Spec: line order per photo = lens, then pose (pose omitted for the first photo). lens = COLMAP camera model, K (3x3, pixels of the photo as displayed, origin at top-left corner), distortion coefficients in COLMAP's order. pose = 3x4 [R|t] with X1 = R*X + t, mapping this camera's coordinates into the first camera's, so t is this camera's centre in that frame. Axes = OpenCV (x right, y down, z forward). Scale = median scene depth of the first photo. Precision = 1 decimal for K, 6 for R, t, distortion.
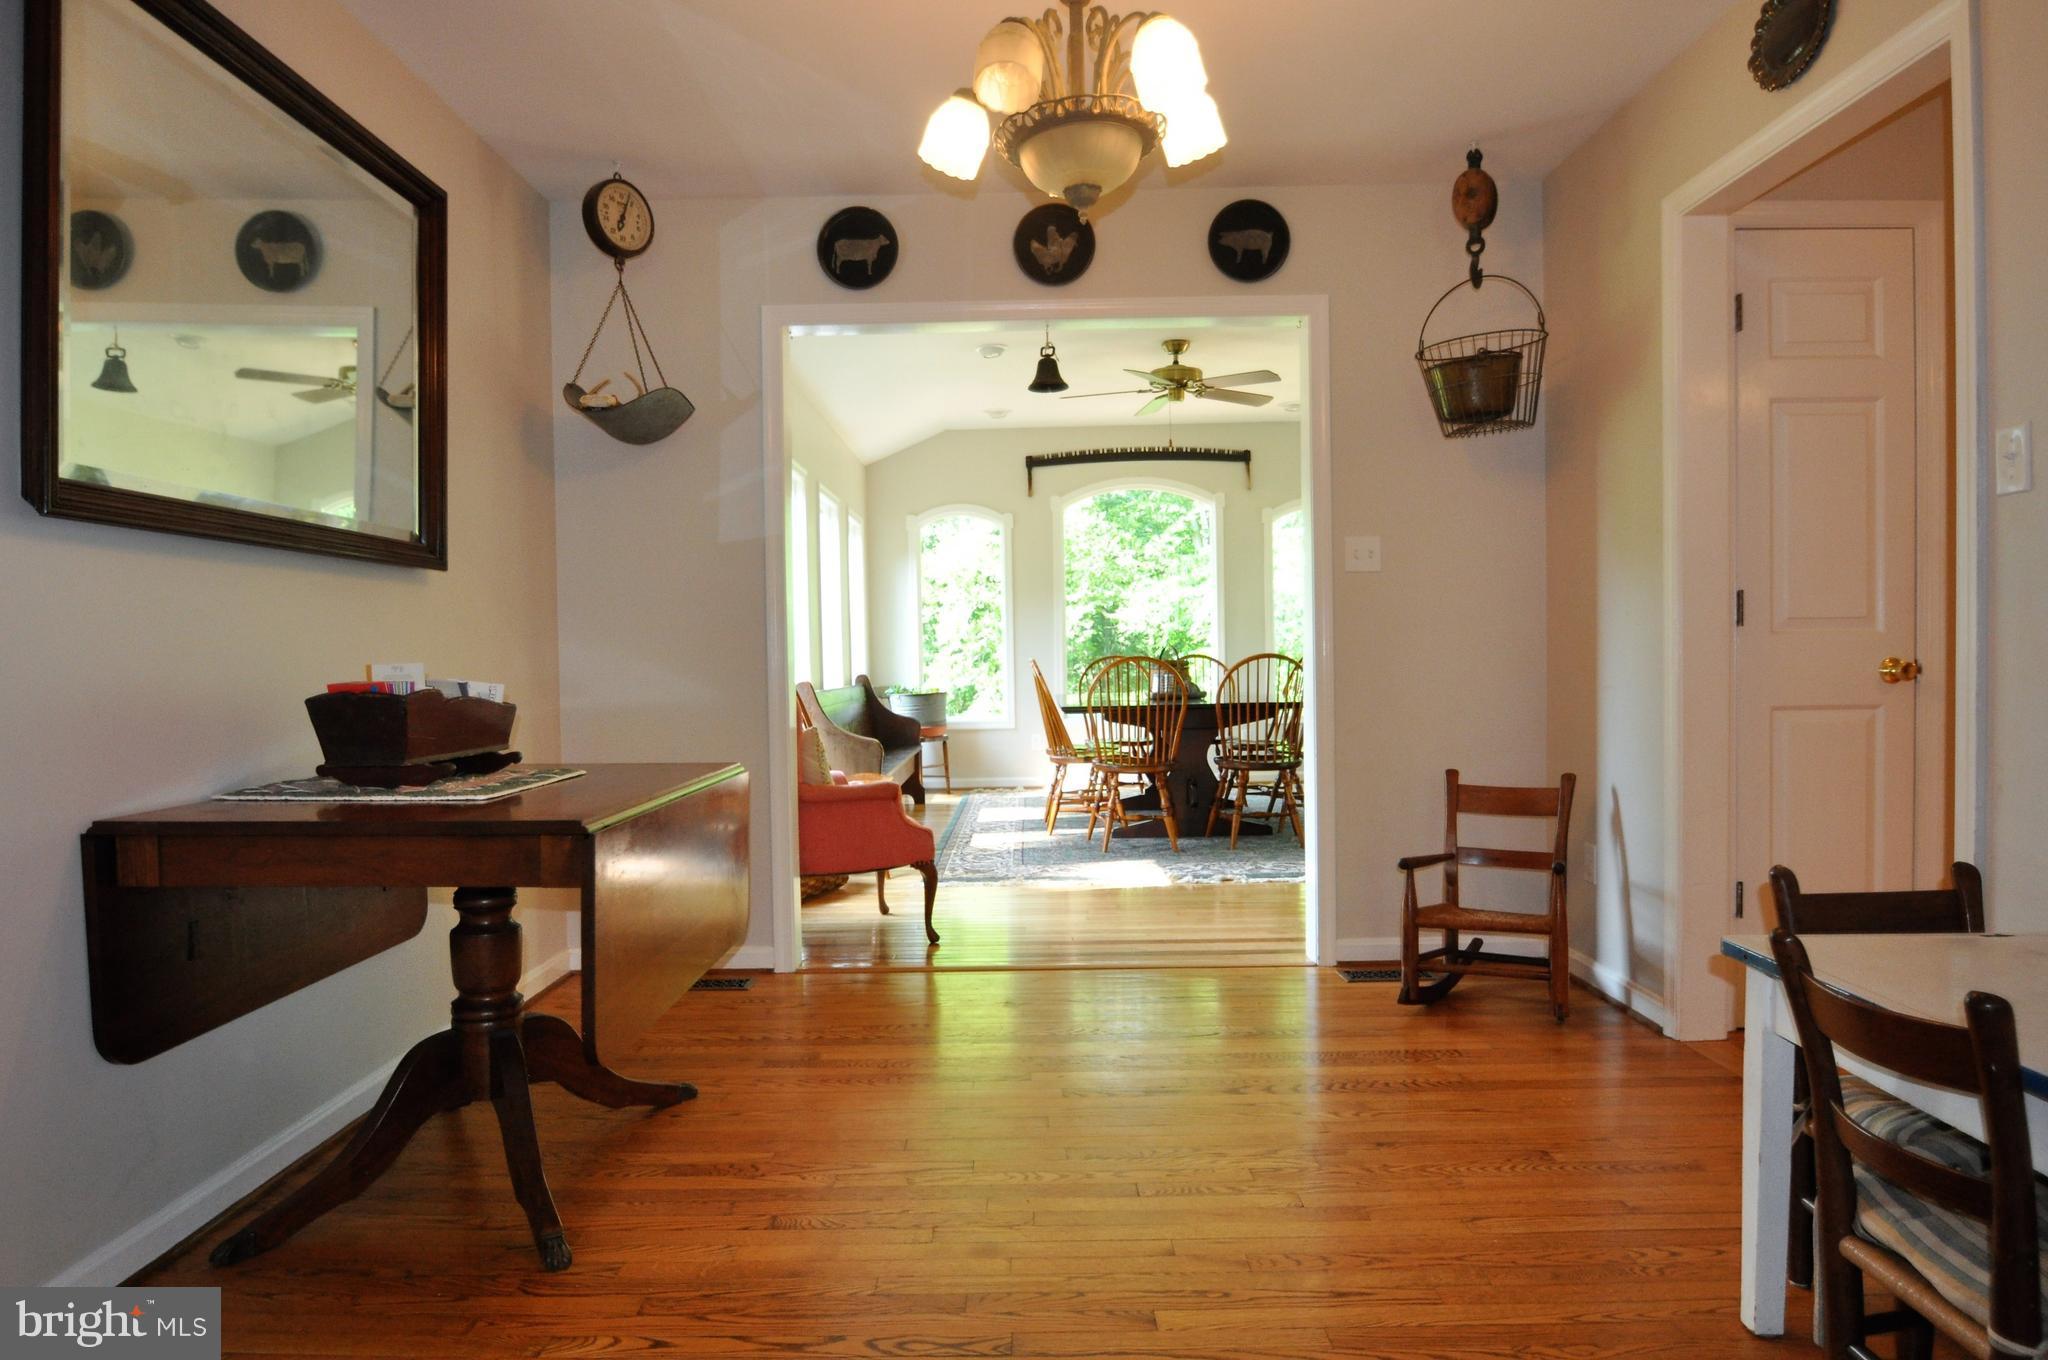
lens RADIAL K [[1704.3, 0, 1024.4], [0, 1704.3, 692.5], [0, 0, 1]] dist [-0.006940, -0.003370]
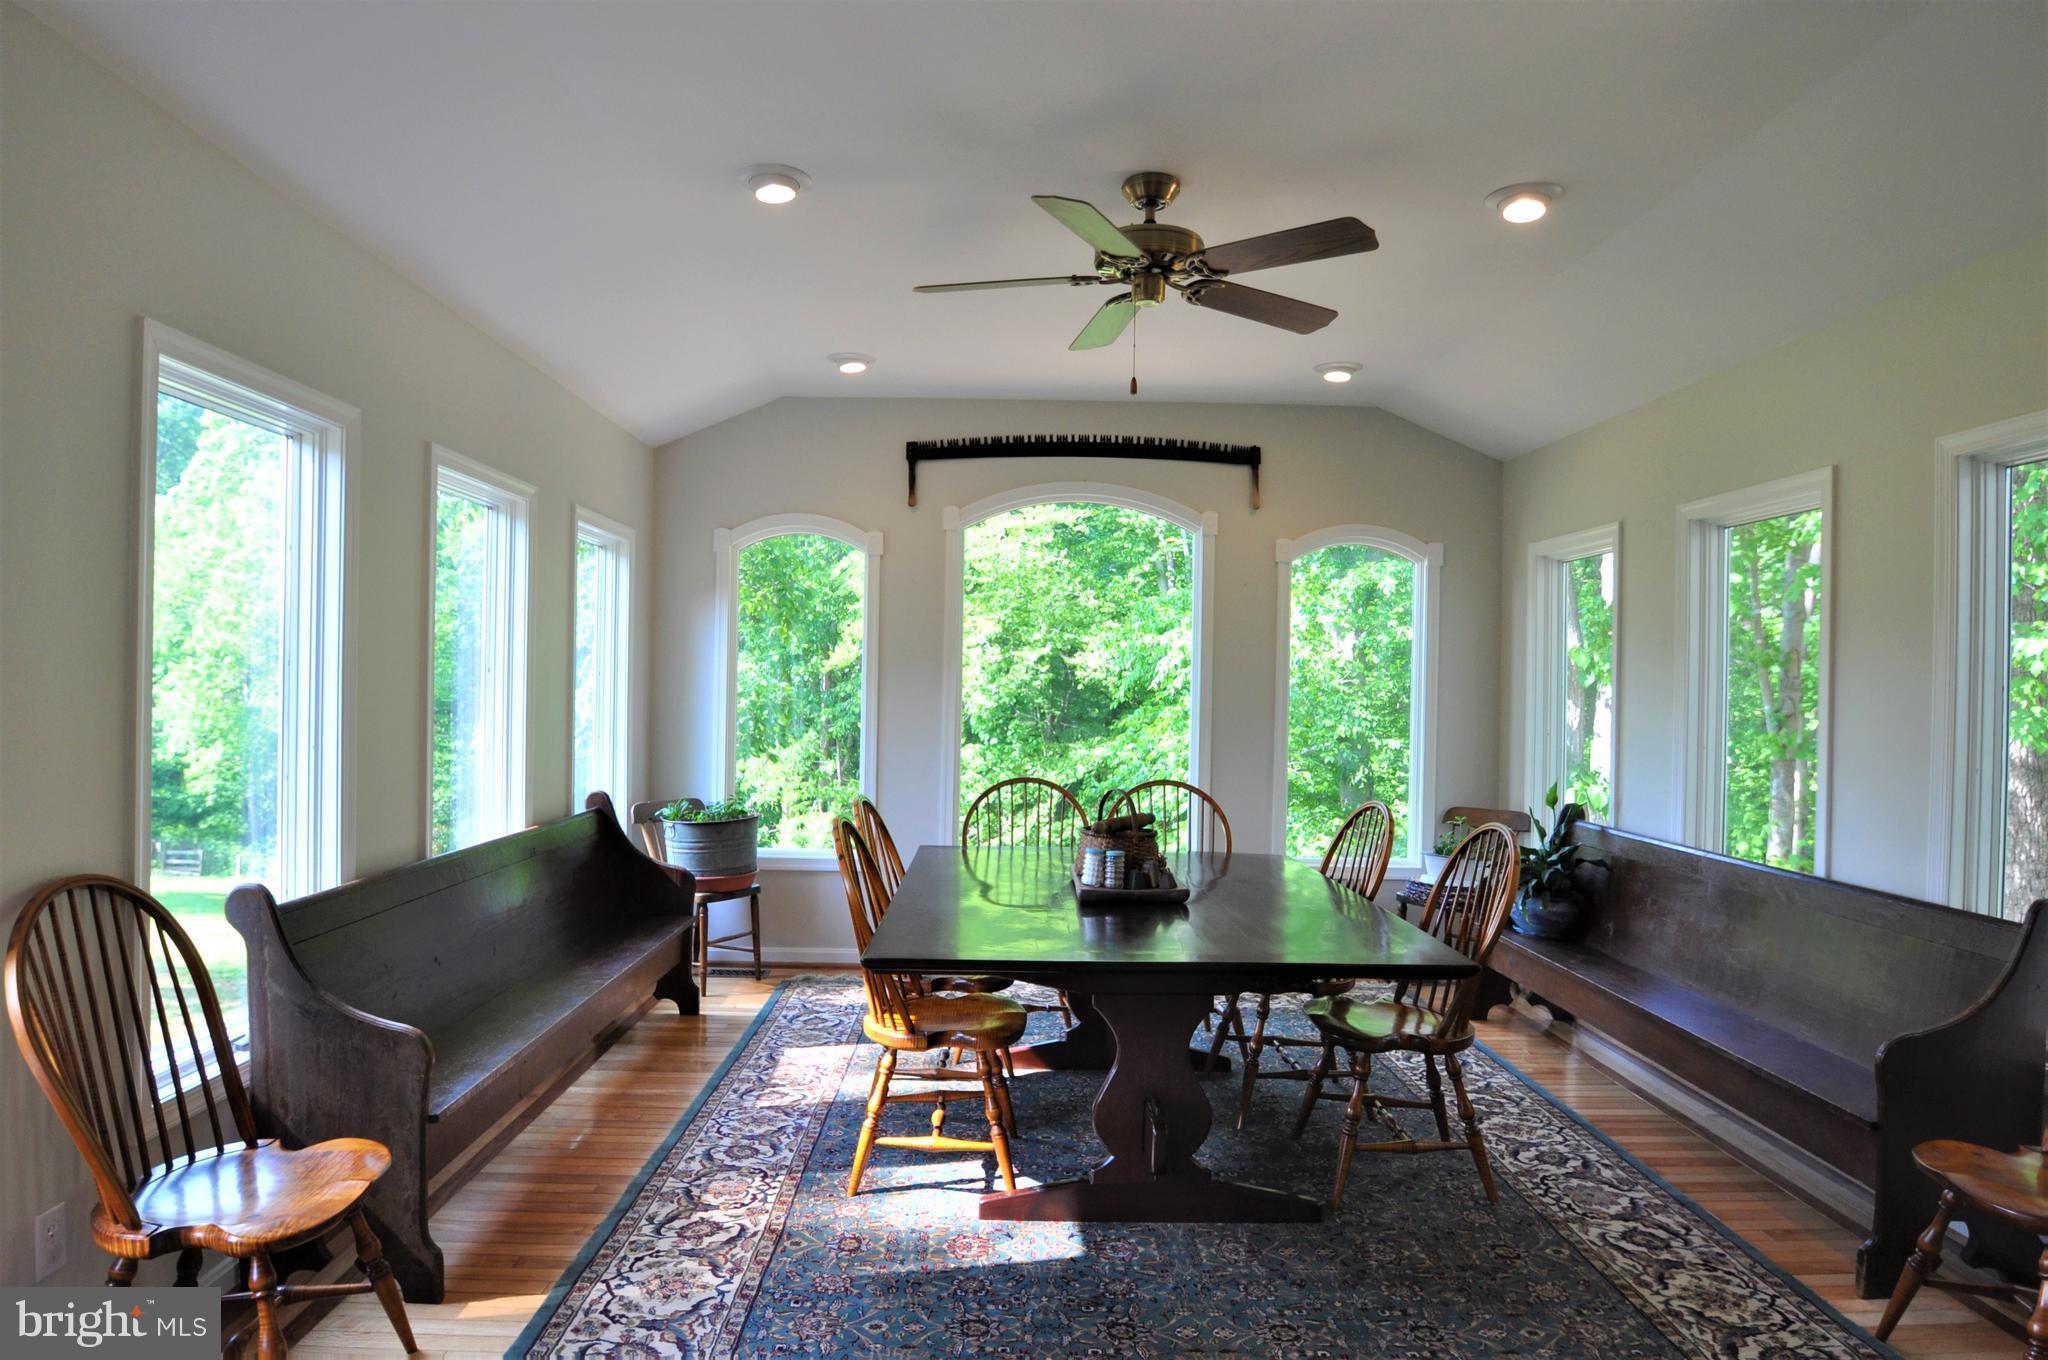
lens RADIAL K [[1704.3, 0, 1024.4], [0, 1704.3, 692.5], [0, 0, 1]] dist [-0.006940, -0.003370]
pose [[0.999055, 0.036919, 0.022942, 0.033319], [-0.036428, 0.999106, -0.021446, -0.033855], [-0.023713, 0.020590, 0.999507, 0.367214]]
